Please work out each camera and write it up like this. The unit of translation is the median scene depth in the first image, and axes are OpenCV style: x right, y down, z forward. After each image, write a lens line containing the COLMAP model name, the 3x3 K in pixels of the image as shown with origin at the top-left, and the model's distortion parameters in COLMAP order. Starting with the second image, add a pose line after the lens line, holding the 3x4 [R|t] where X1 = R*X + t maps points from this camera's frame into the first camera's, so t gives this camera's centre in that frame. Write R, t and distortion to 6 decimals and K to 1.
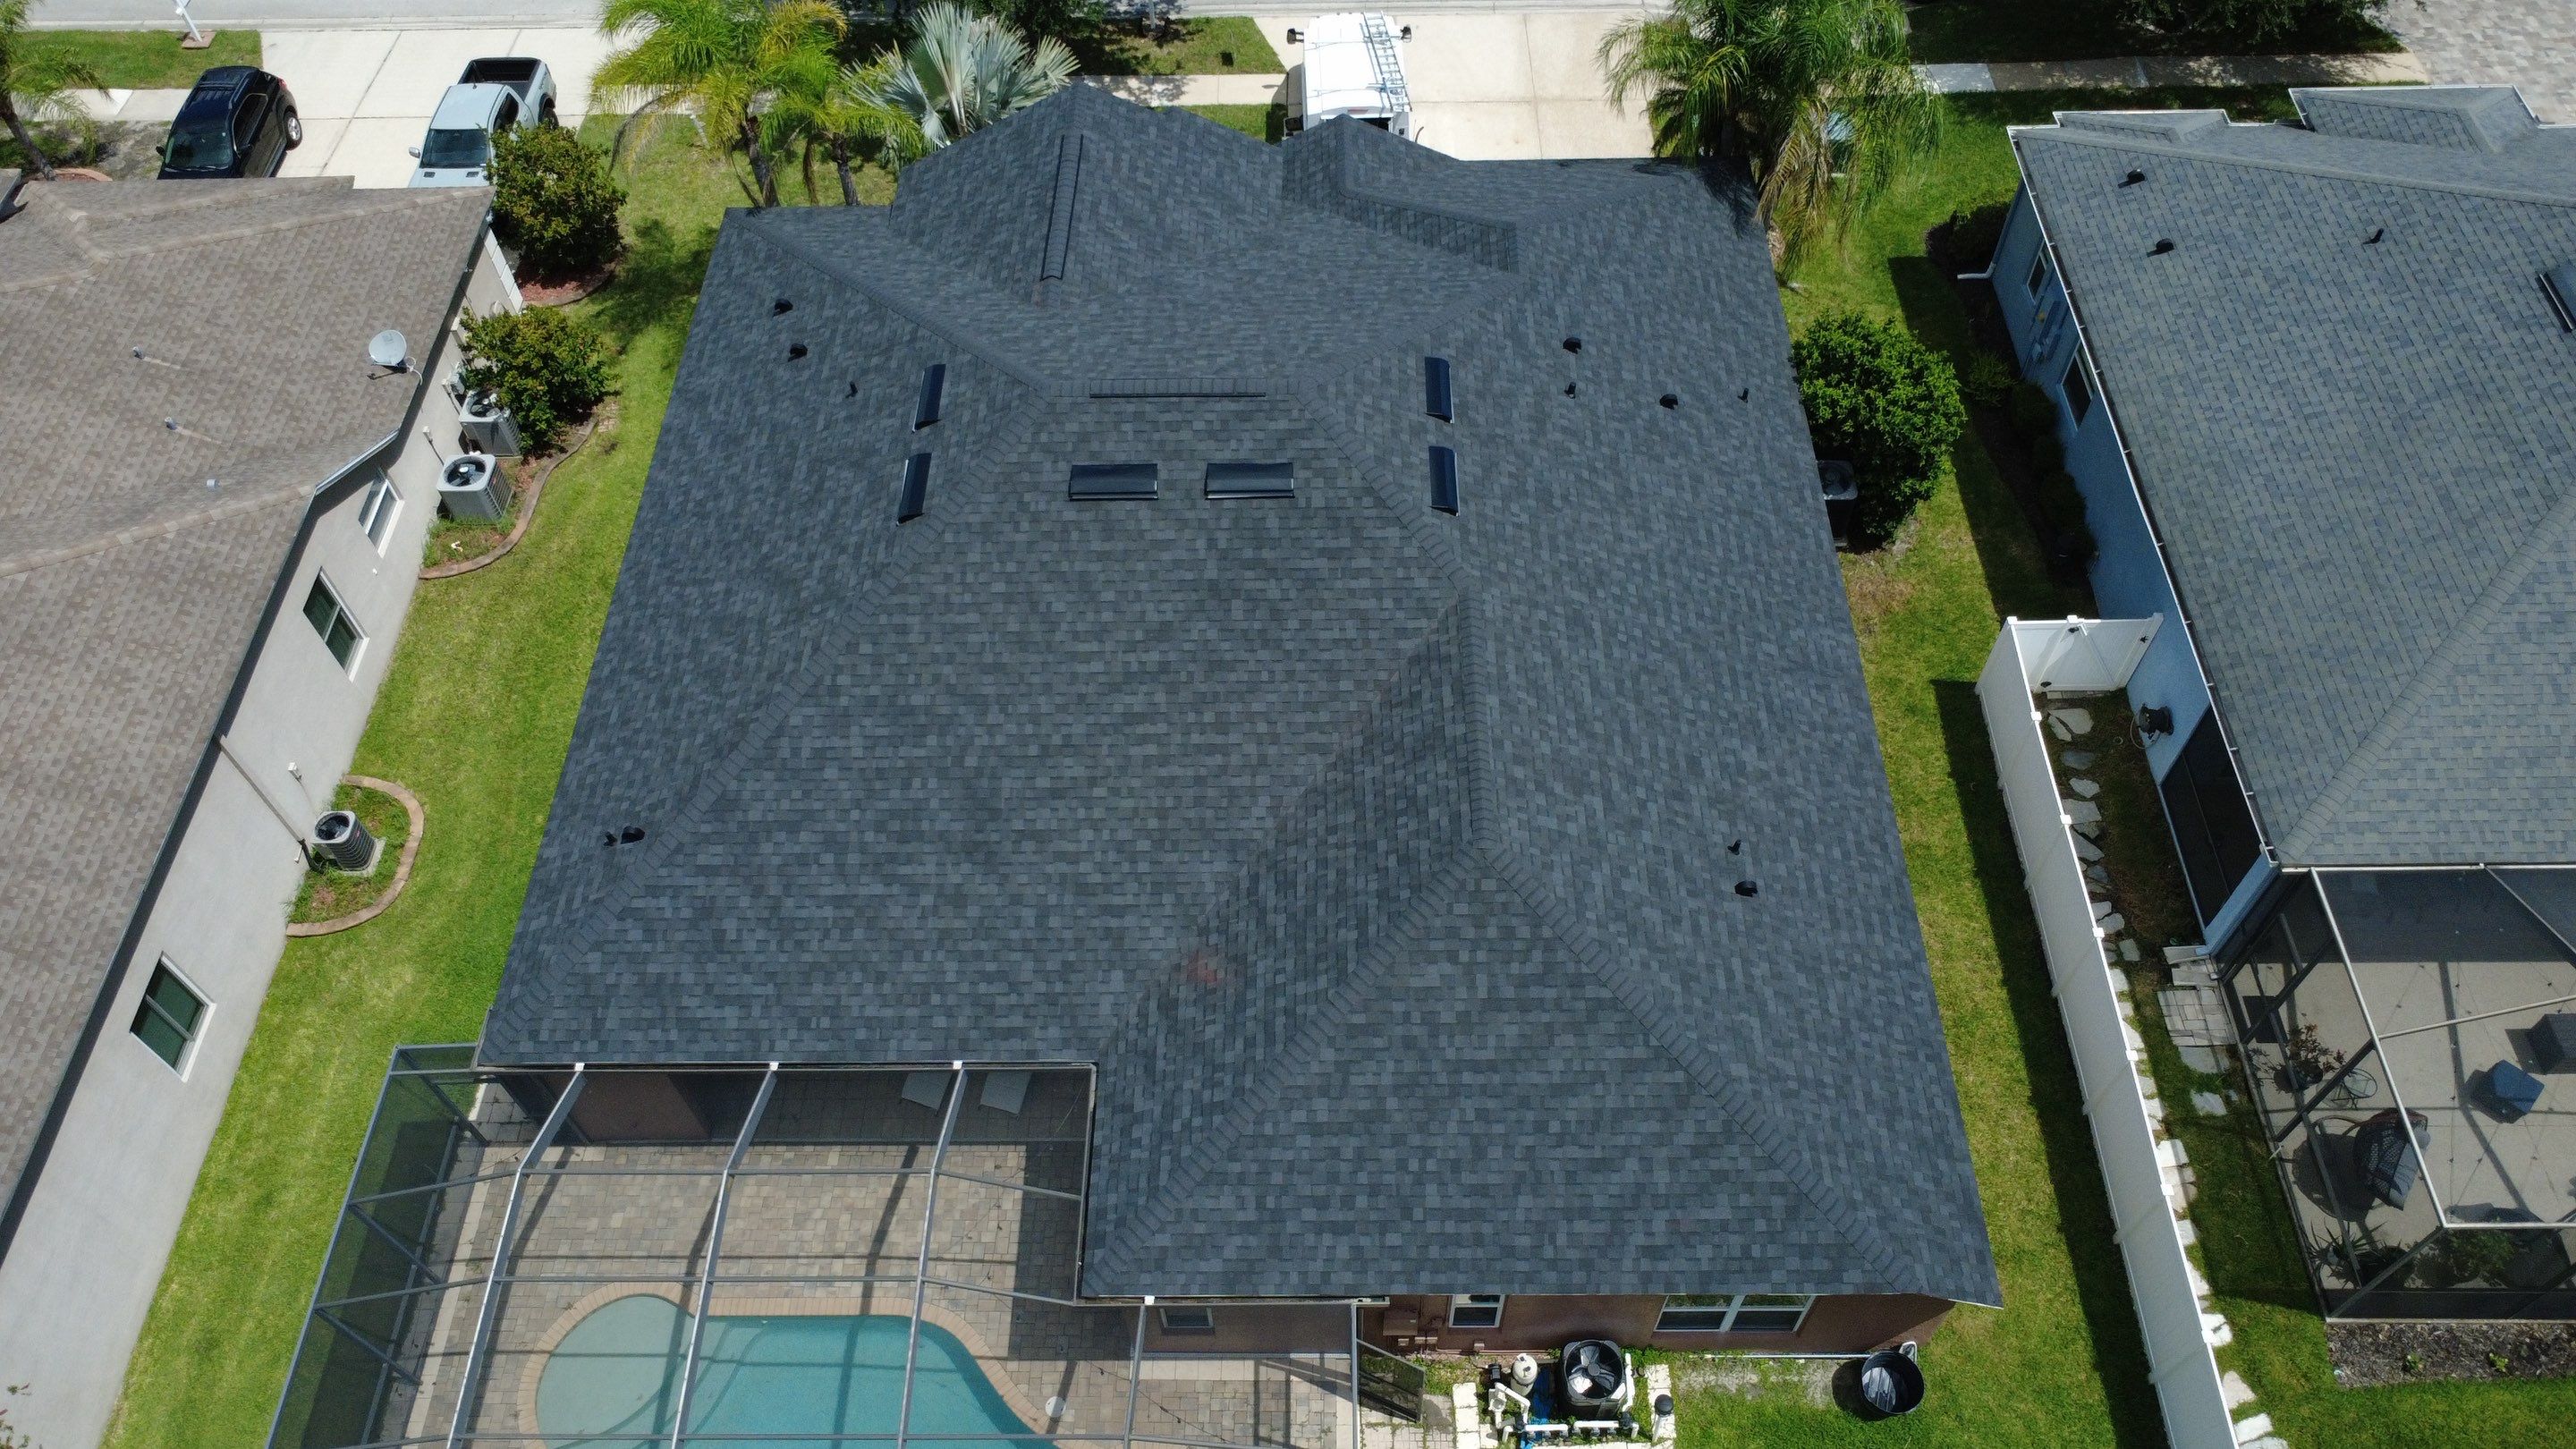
lens RADIAL K [[1875.4, 0, 1287.2], [0, 1875.4, 722.4], [0, 0, 1]] dist [-0.005138, 0.009317]
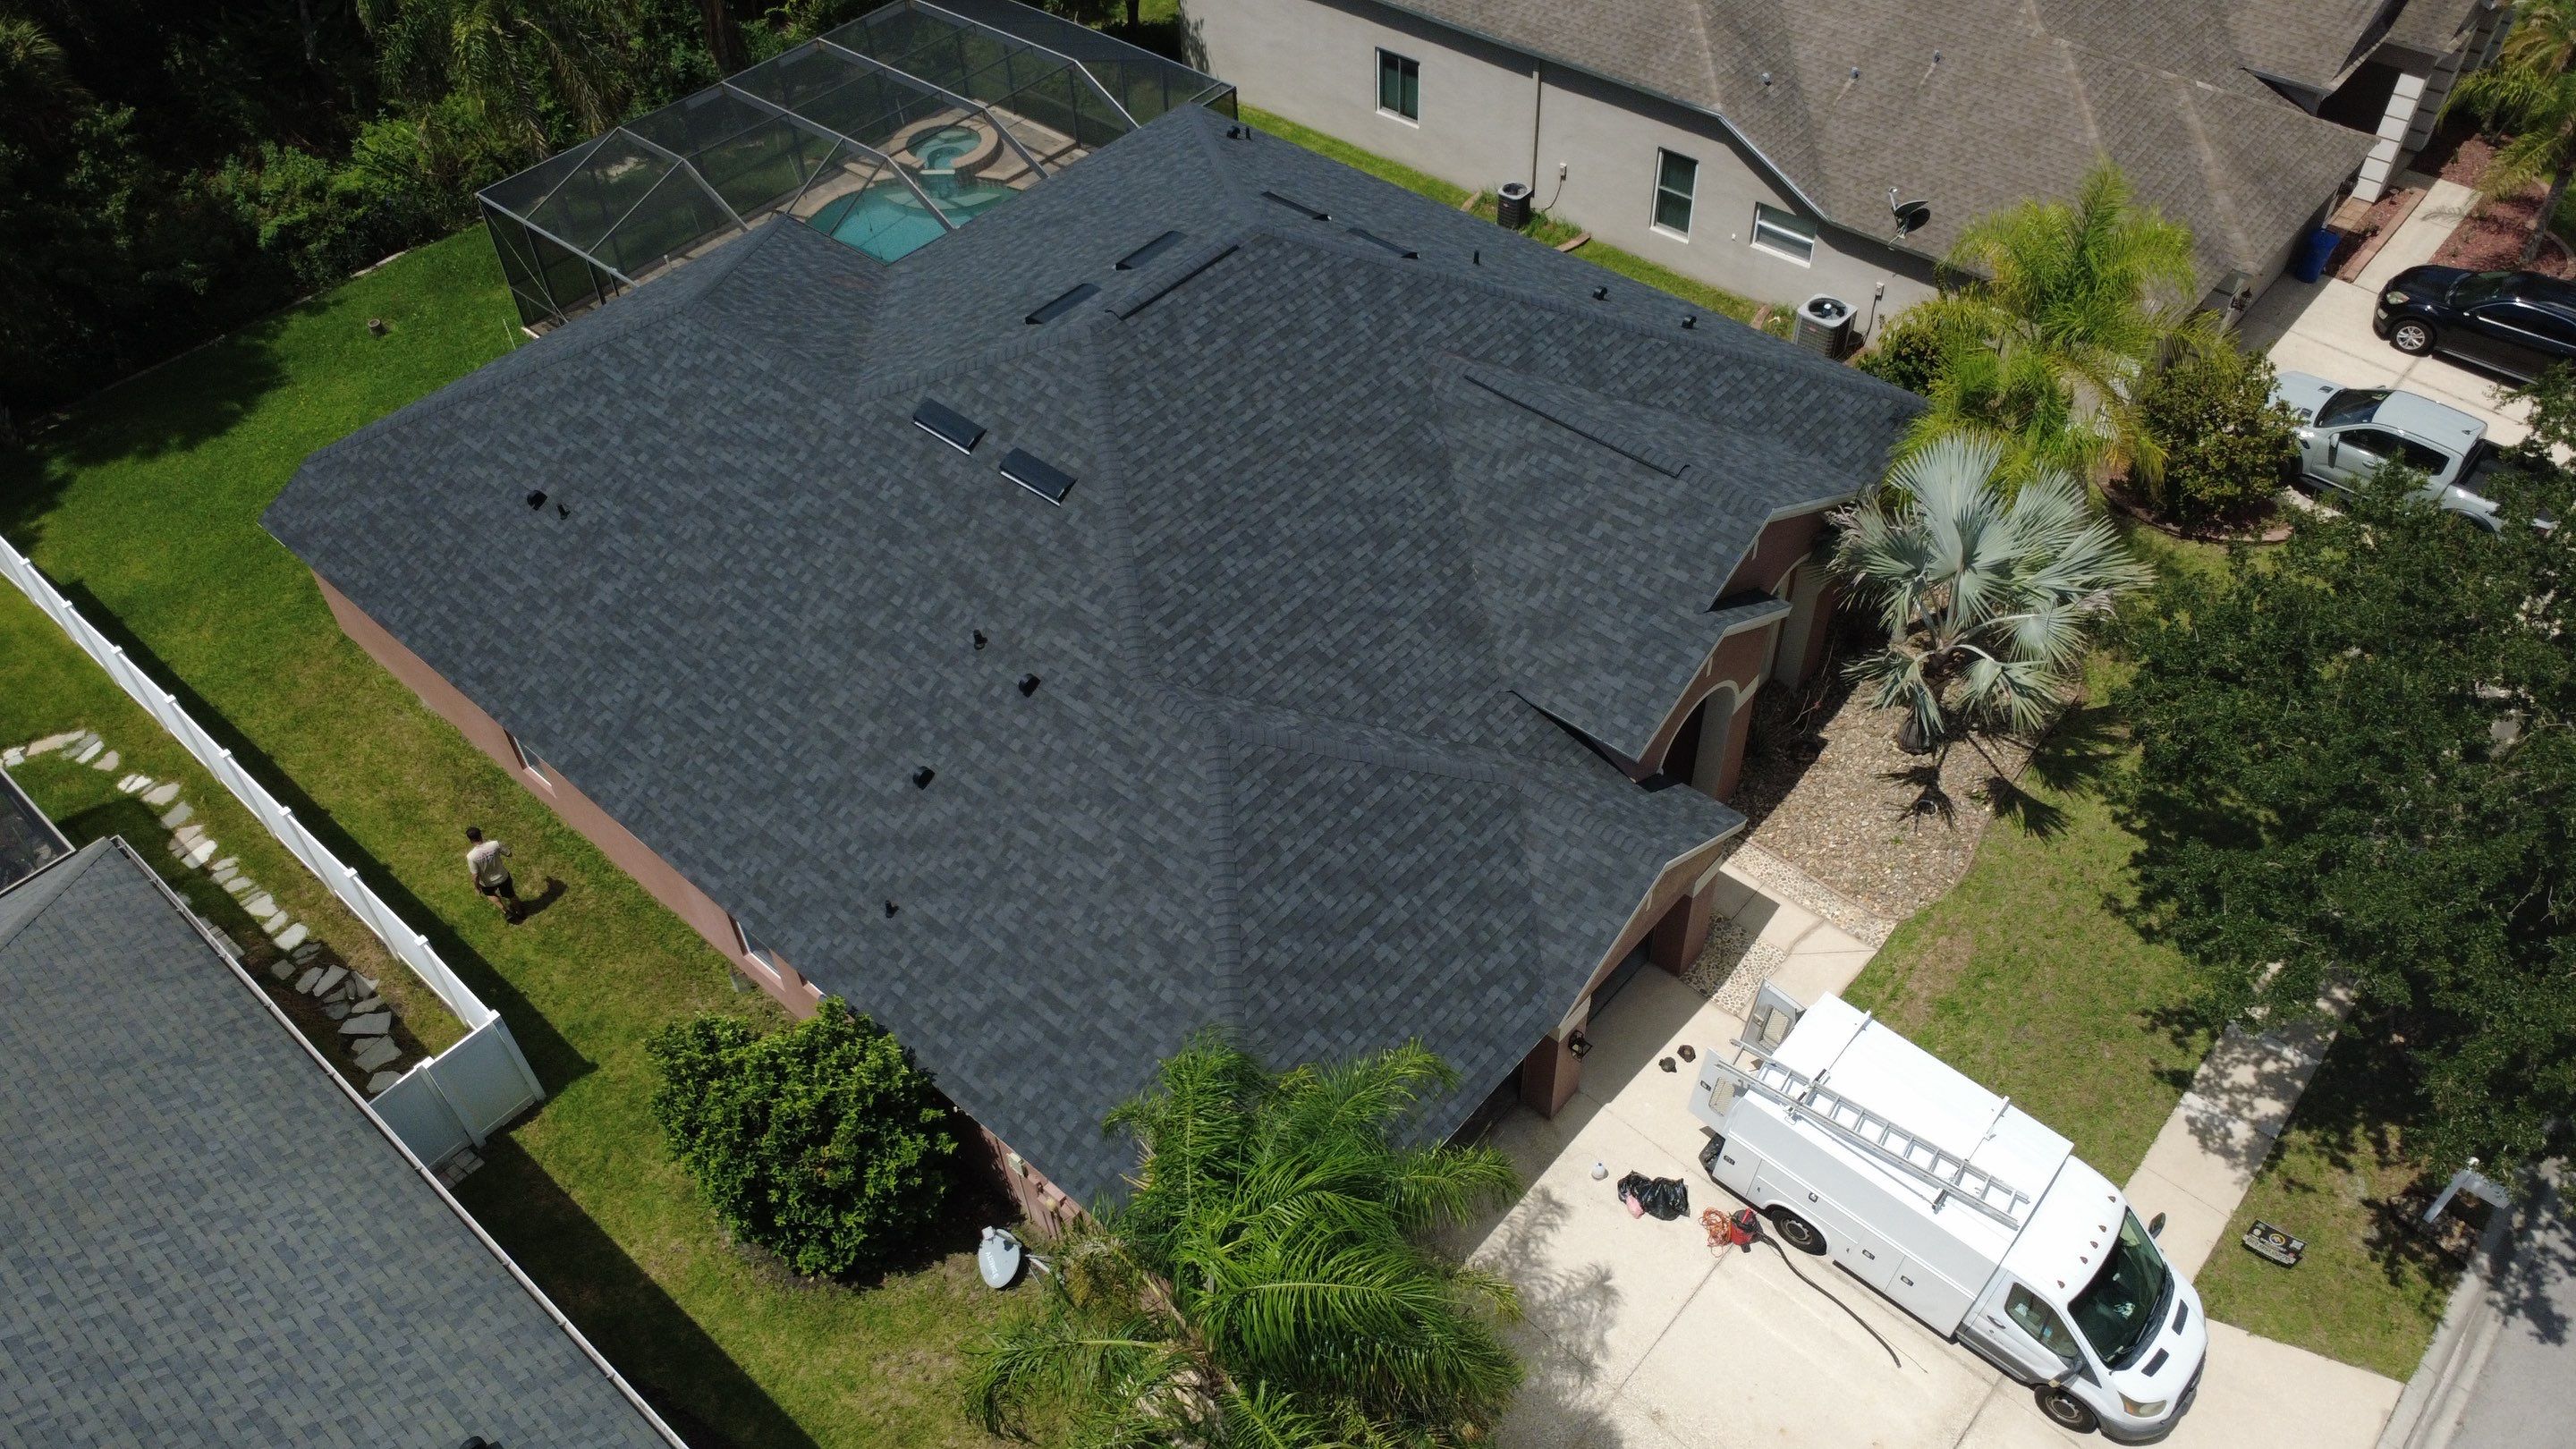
lens RADIAL K [[1875.4, 0, 1283.4], [0, 1875.4, 723.6], [0, 0, 1]] dist [-0.005138, 0.009317]
pose [[-0.656298, 0.568126, -0.496493, 0.564416], [-0.573861, 0.051361, 0.817340, -1.062861], [0.489853, 0.821337, 0.292317, 0.940675]]
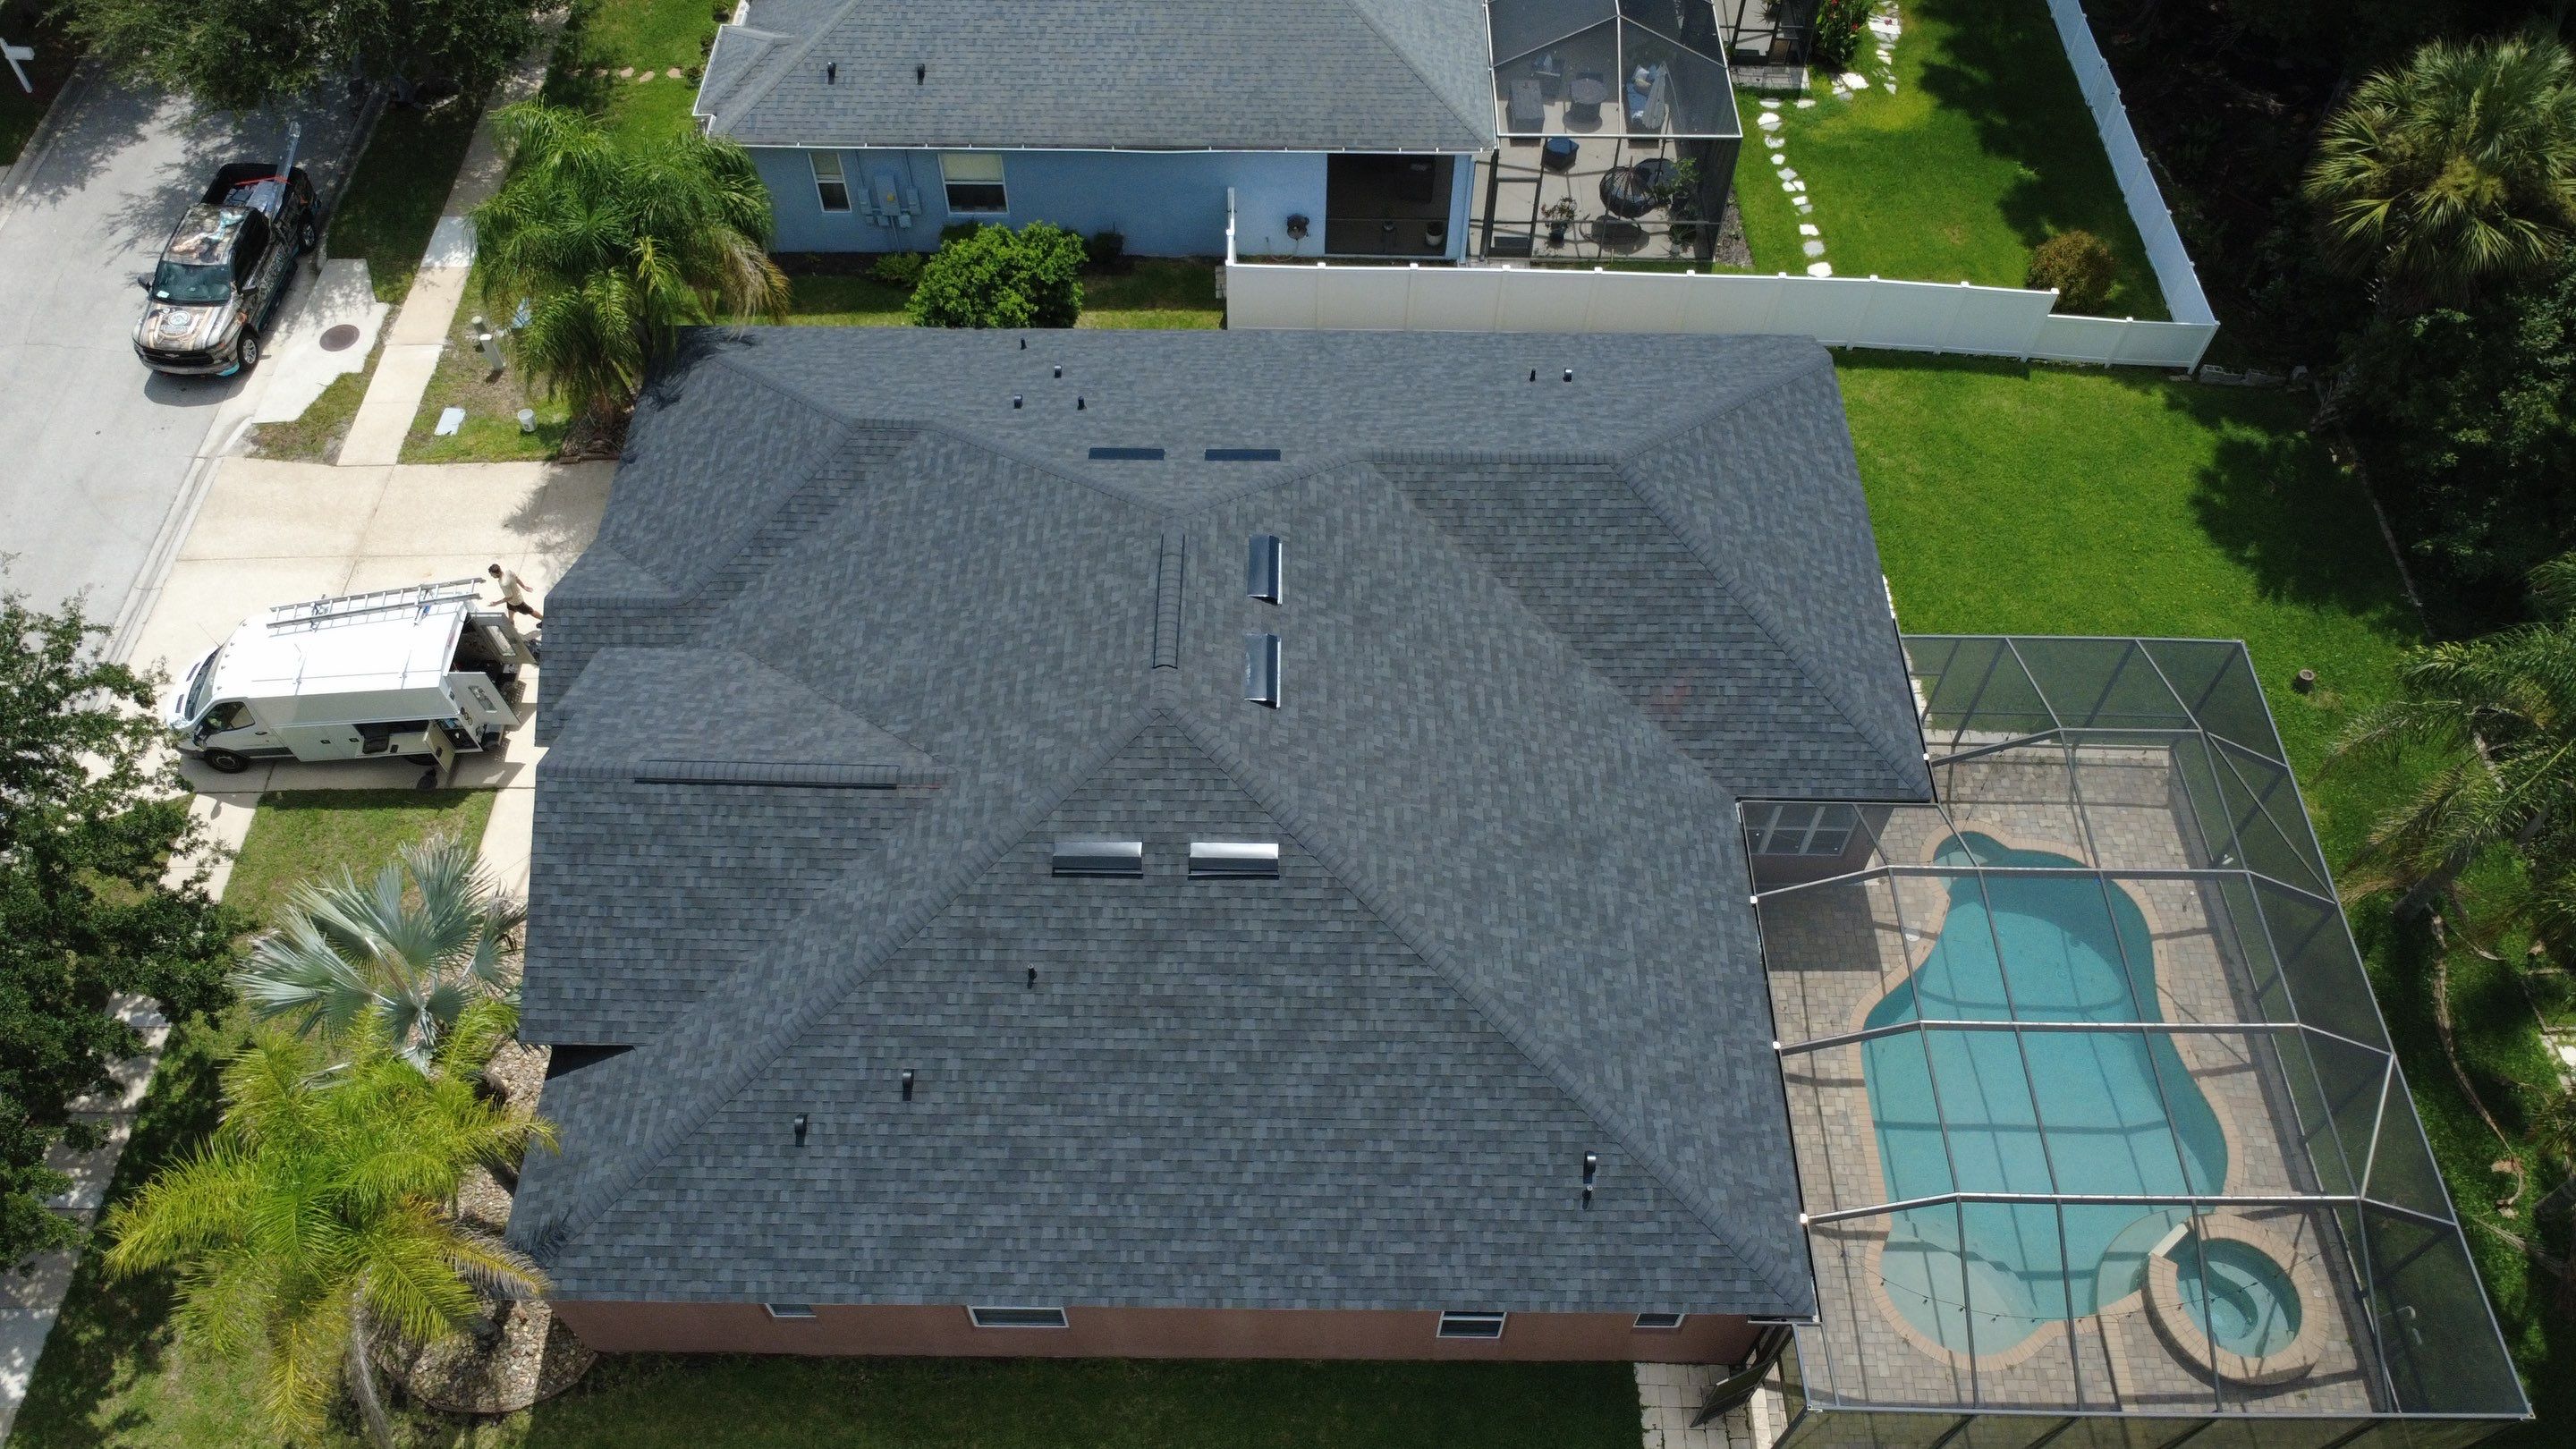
lens RADIAL K [[1875.4, 0, 1281.1], [0, 1875.4, 721.4], [0, 0, 1]] dist [-0.005138, 0.009317]
pose [[0.003422, -0.795953, 0.605348, -0.733589], [0.803868, 0.362253, 0.471771, -0.592223], [-0.594797, 0.485006, 0.641081, 0.349709]]
